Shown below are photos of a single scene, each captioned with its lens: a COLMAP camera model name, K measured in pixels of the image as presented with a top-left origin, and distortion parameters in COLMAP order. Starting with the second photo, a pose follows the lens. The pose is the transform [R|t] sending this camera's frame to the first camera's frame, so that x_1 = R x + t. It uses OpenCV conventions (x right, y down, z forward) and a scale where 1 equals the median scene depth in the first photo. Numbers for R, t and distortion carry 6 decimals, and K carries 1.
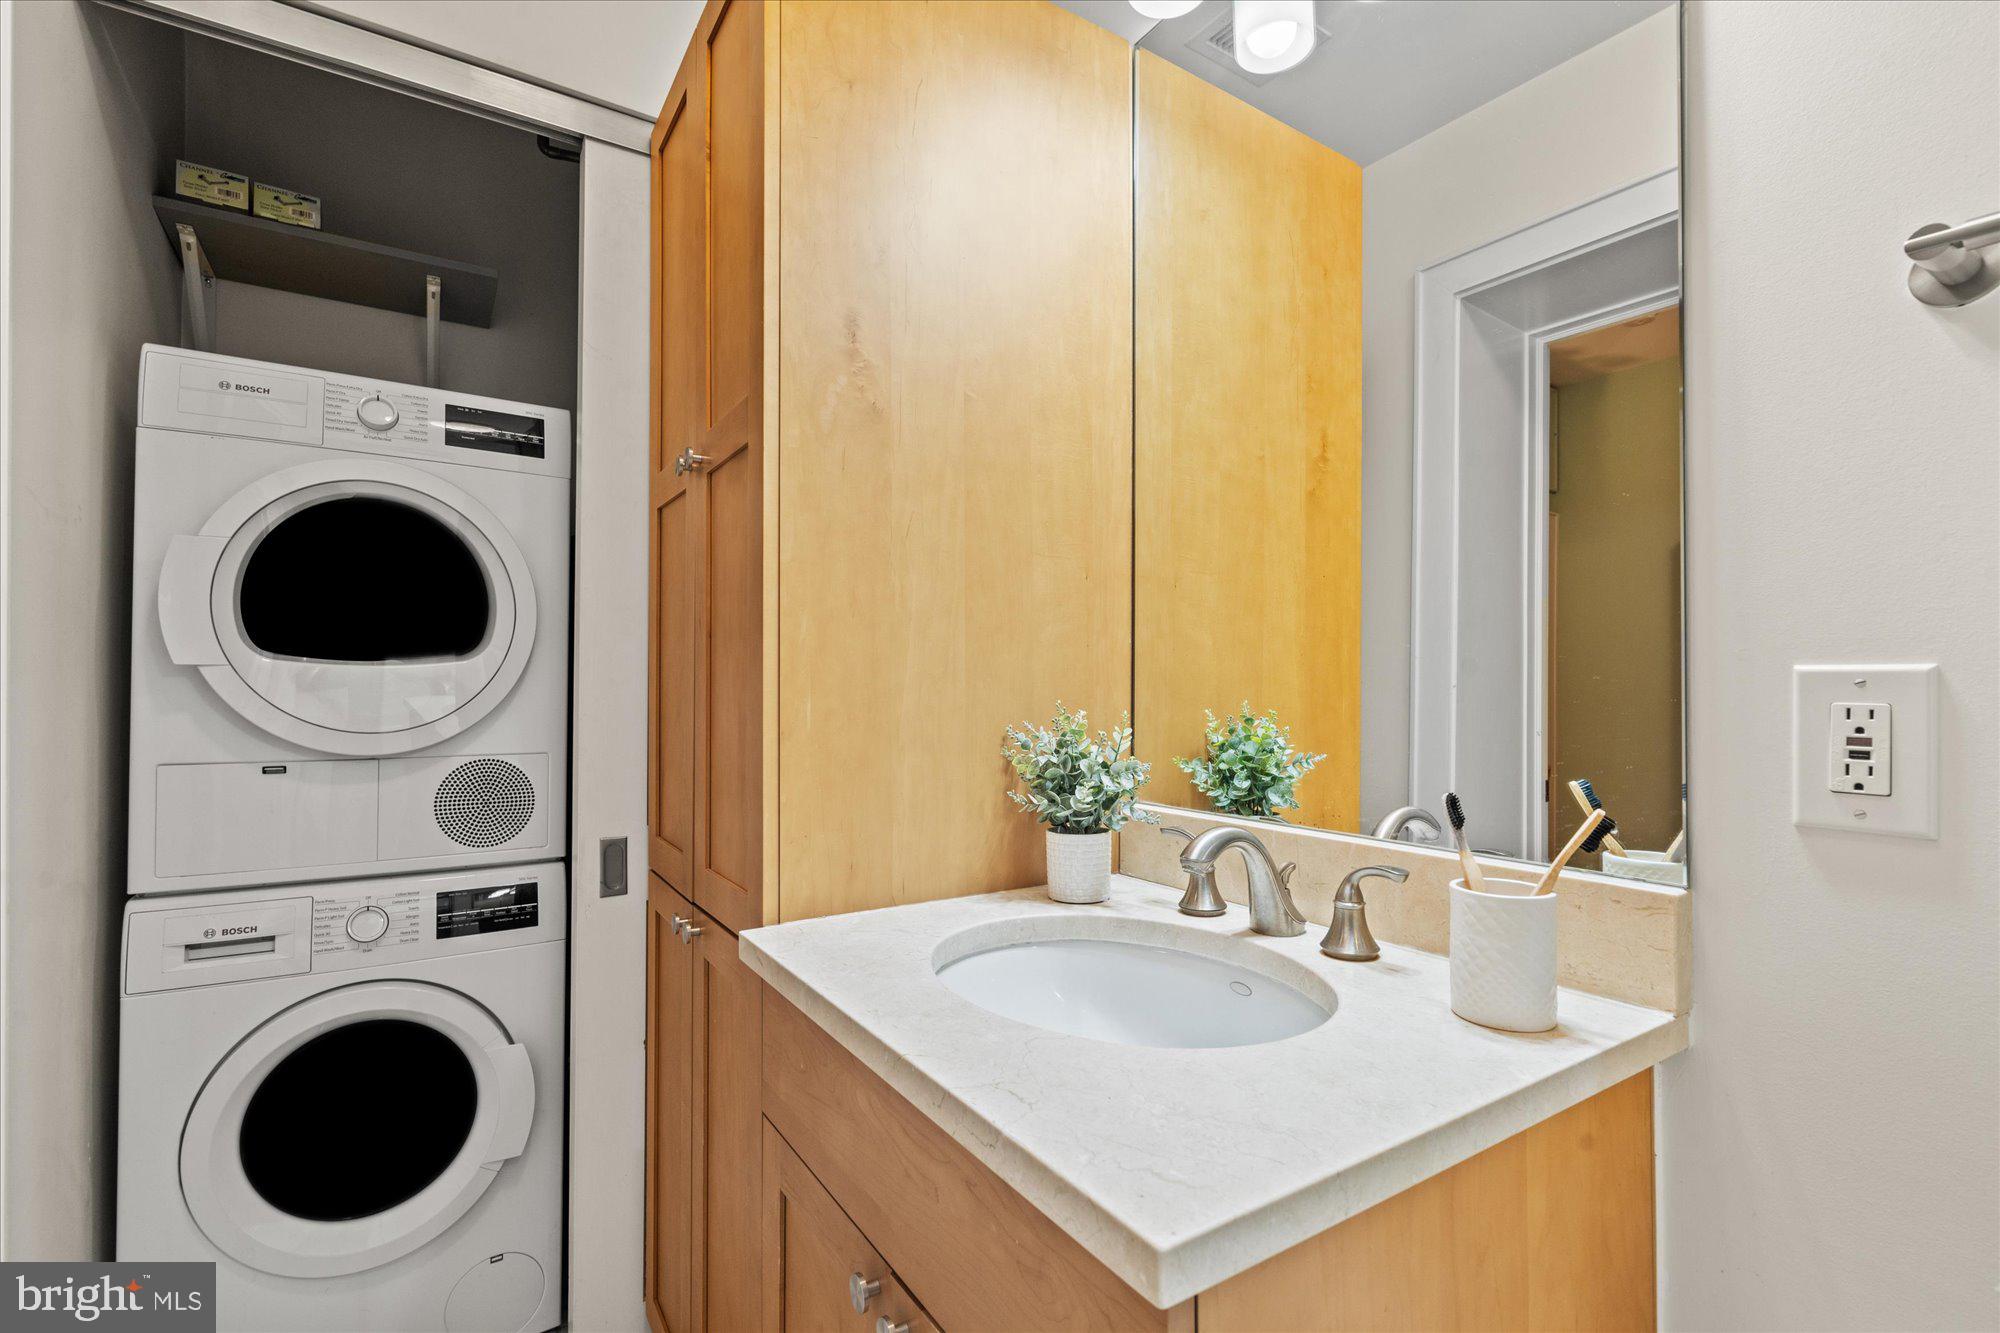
lens RADIAL K [[908.0, 0, 984.1], [0, 908.0, 674.0], [0, 0, 1]] dist [-0.001181, 0.000359]
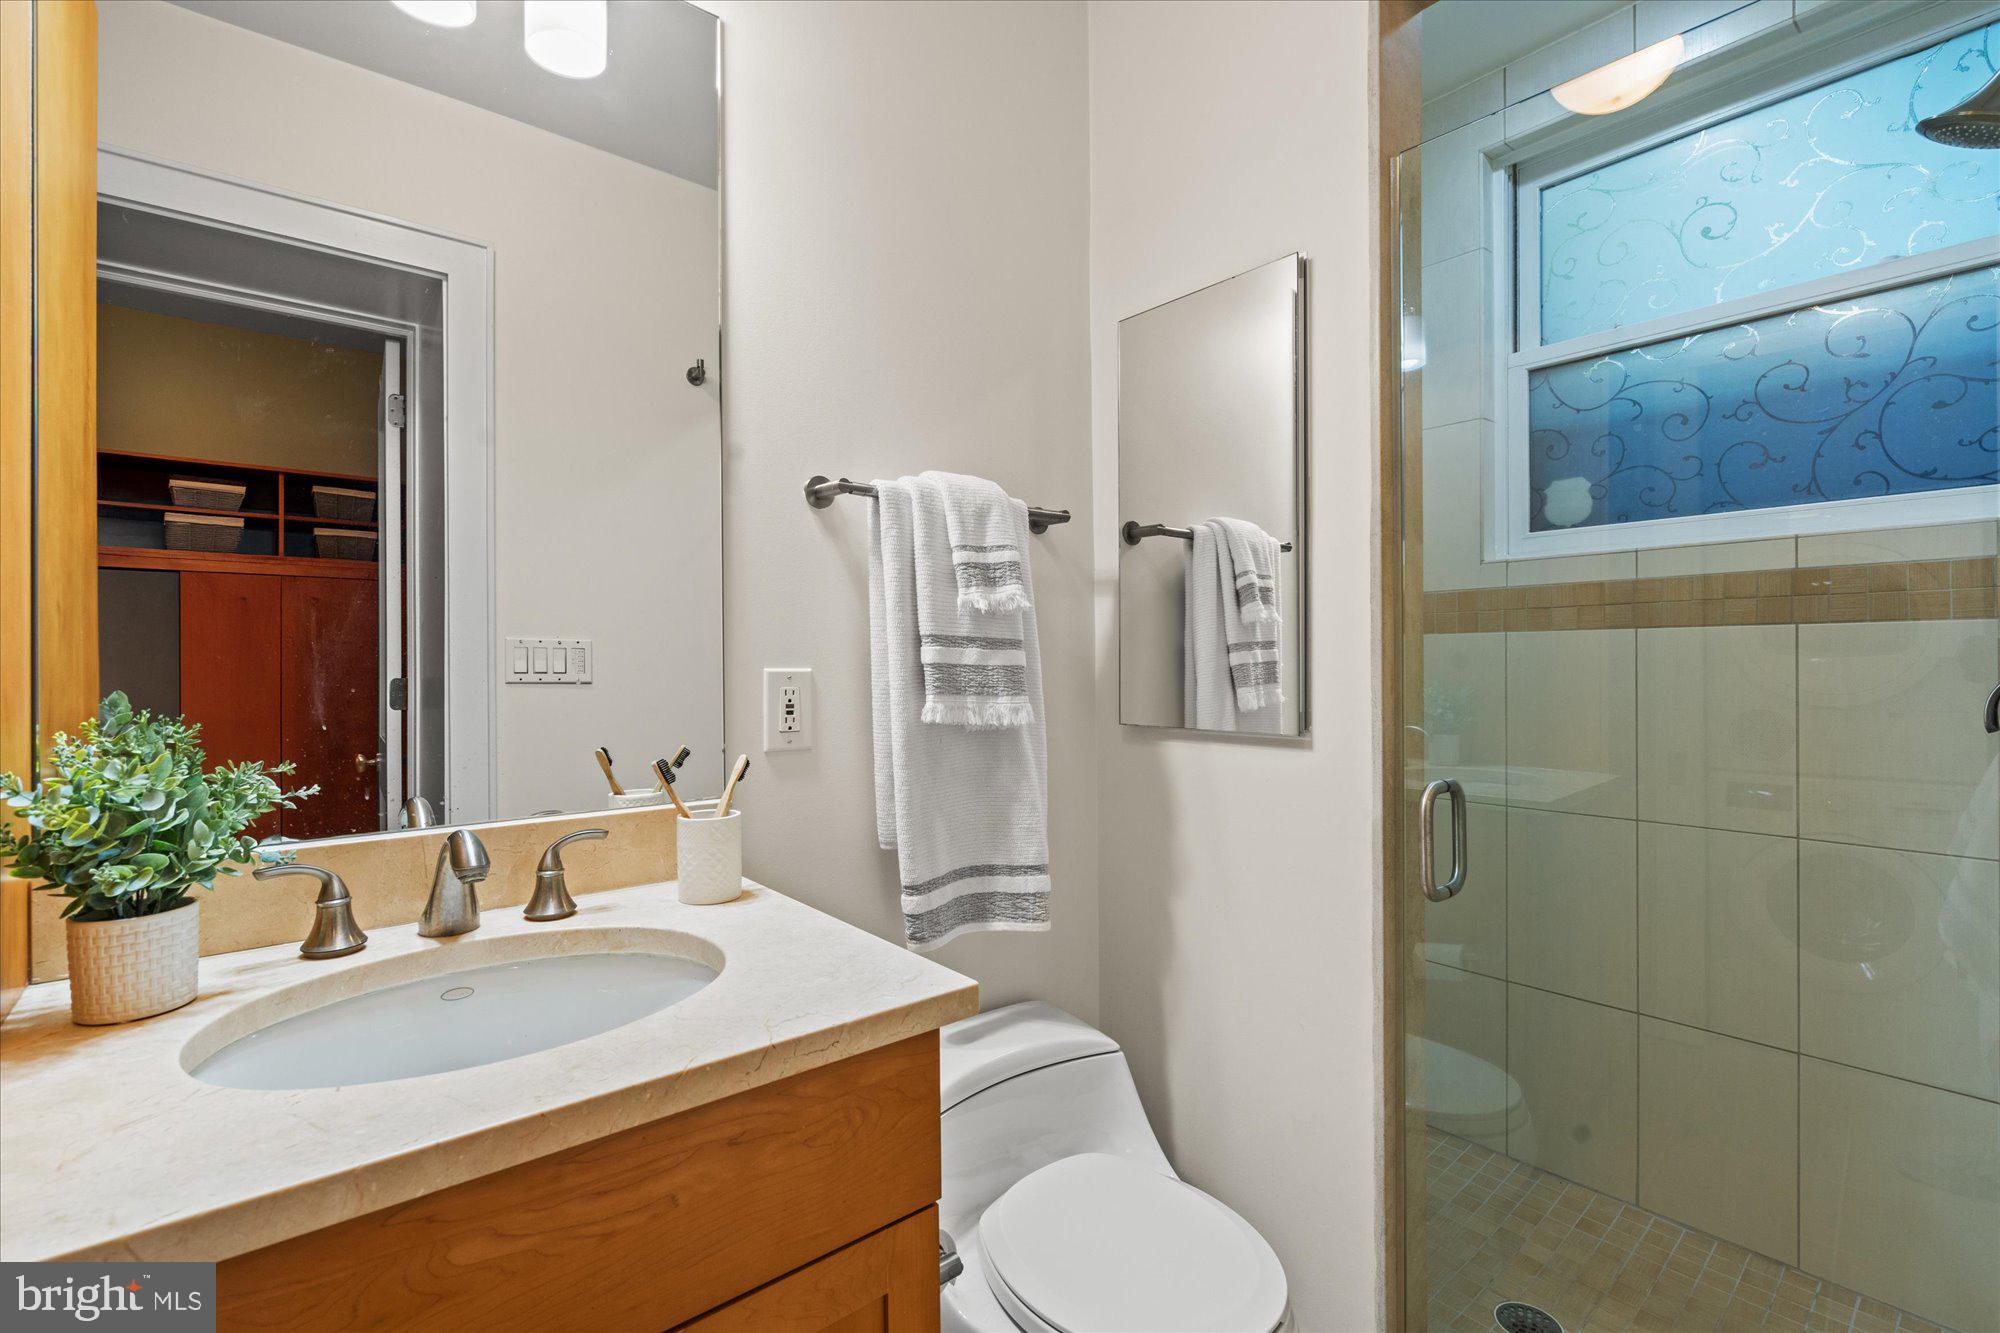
lens RADIAL K [[905.2, 0, 988.4], [0, 905.2, 662.6], [0, 0, 1]] dist [-0.003549, 0.000568]
pose [[-0.117614, 0.000053, 0.993059, -0.944958], [-0.006826, 0.999976, -0.000862, -0.021457], [-0.993036, -0.006880, -0.117611, 0.674363]]
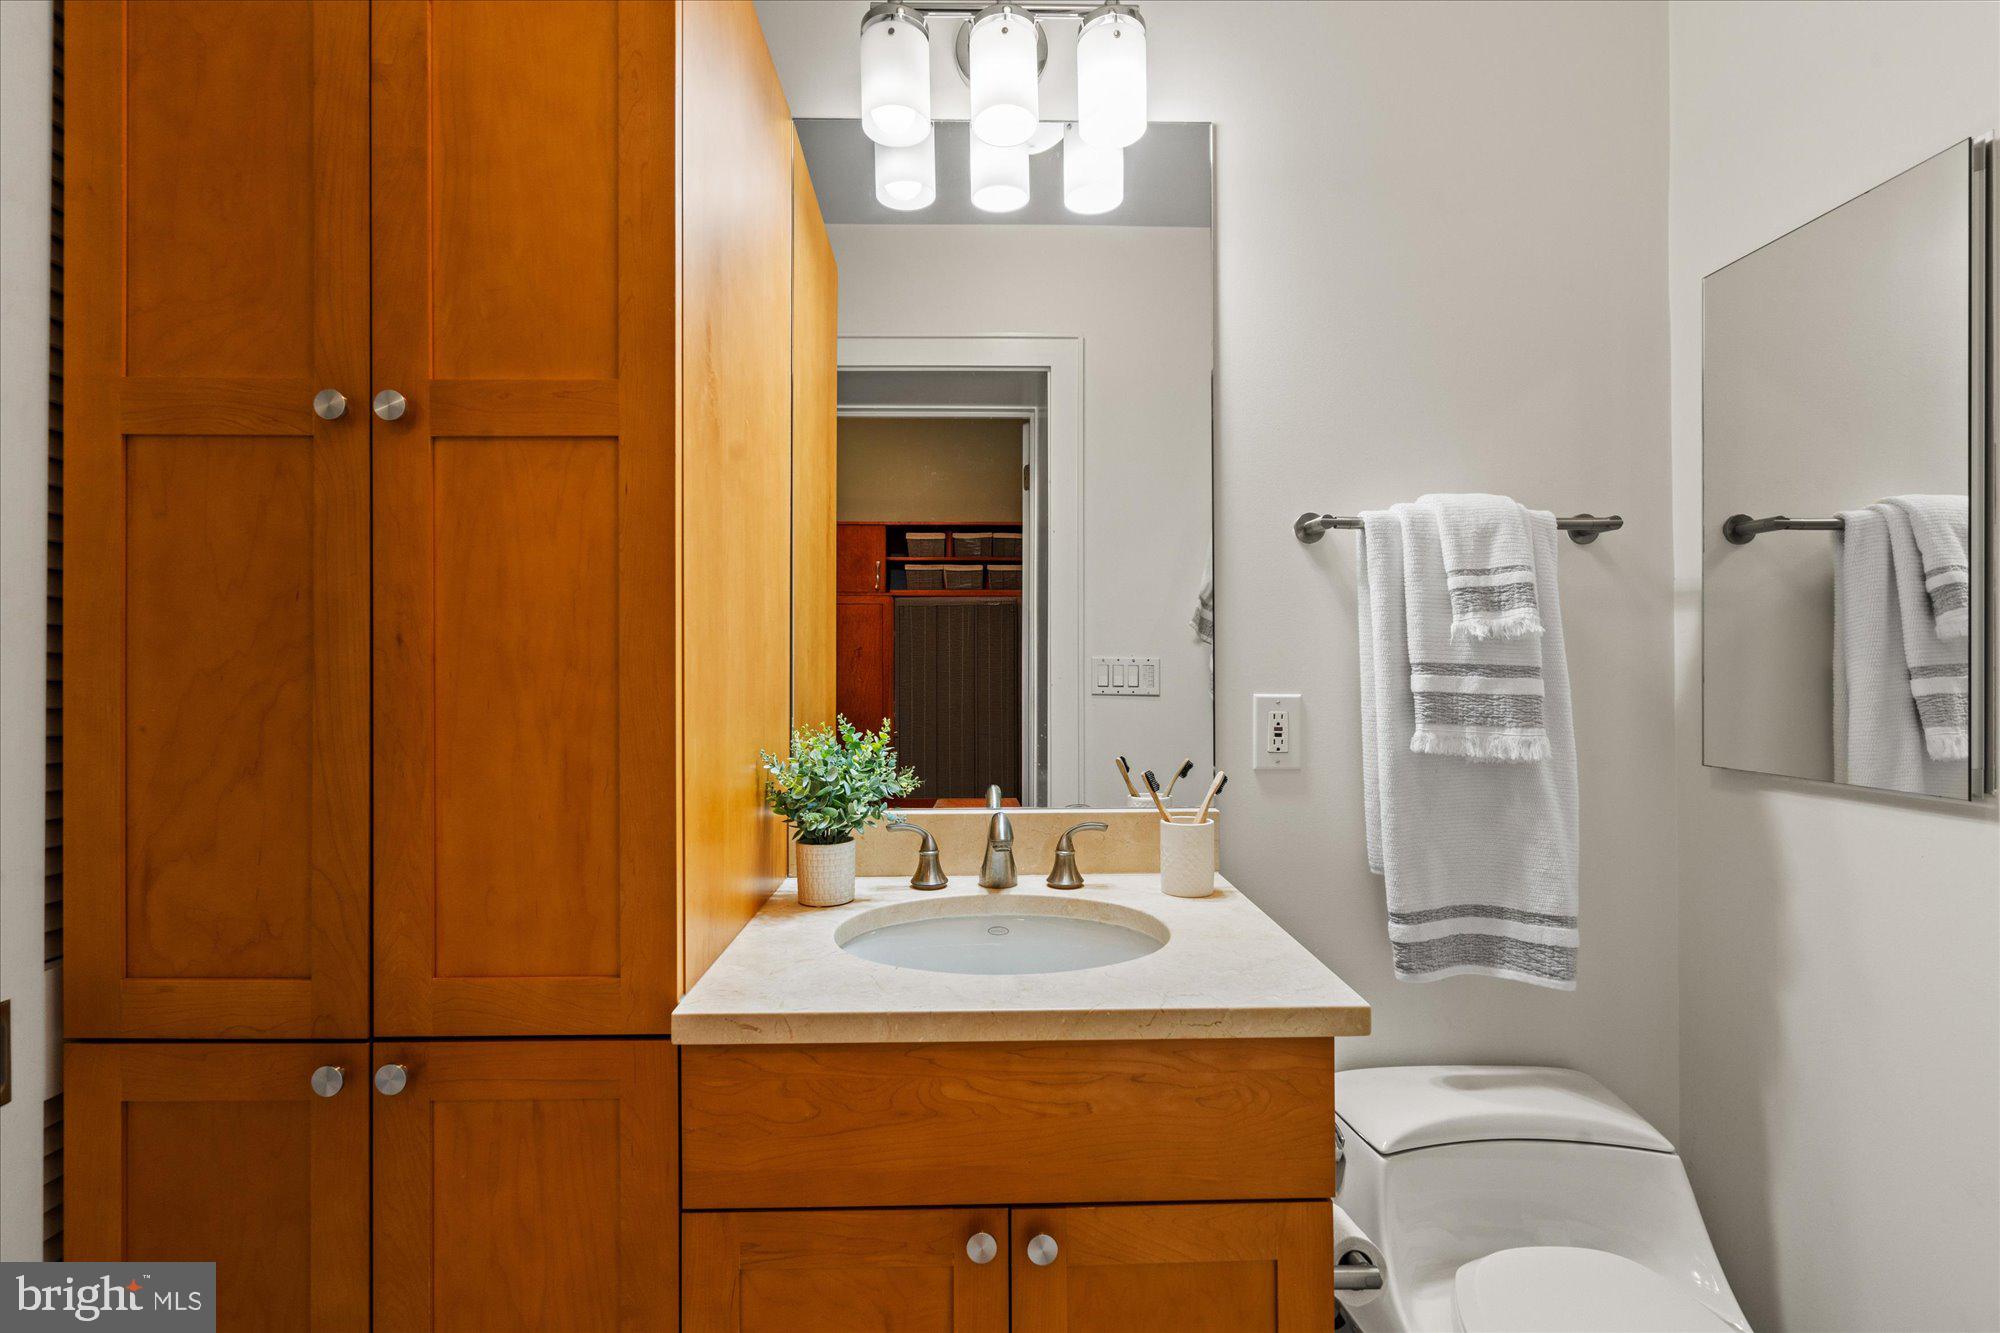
lens RADIAL K [[909.4, 0, 986.6], [0, 909.4, 667.9], [0, 0, 1]] dist [-0.000995, 0.000519]
pose [[0.521944, -0.001479, 0.852979, -1.104324], [-0.008362, 0.999942, 0.006850, -0.071358], [-0.852939, -0.010708, 0.521901, 0.380699]]
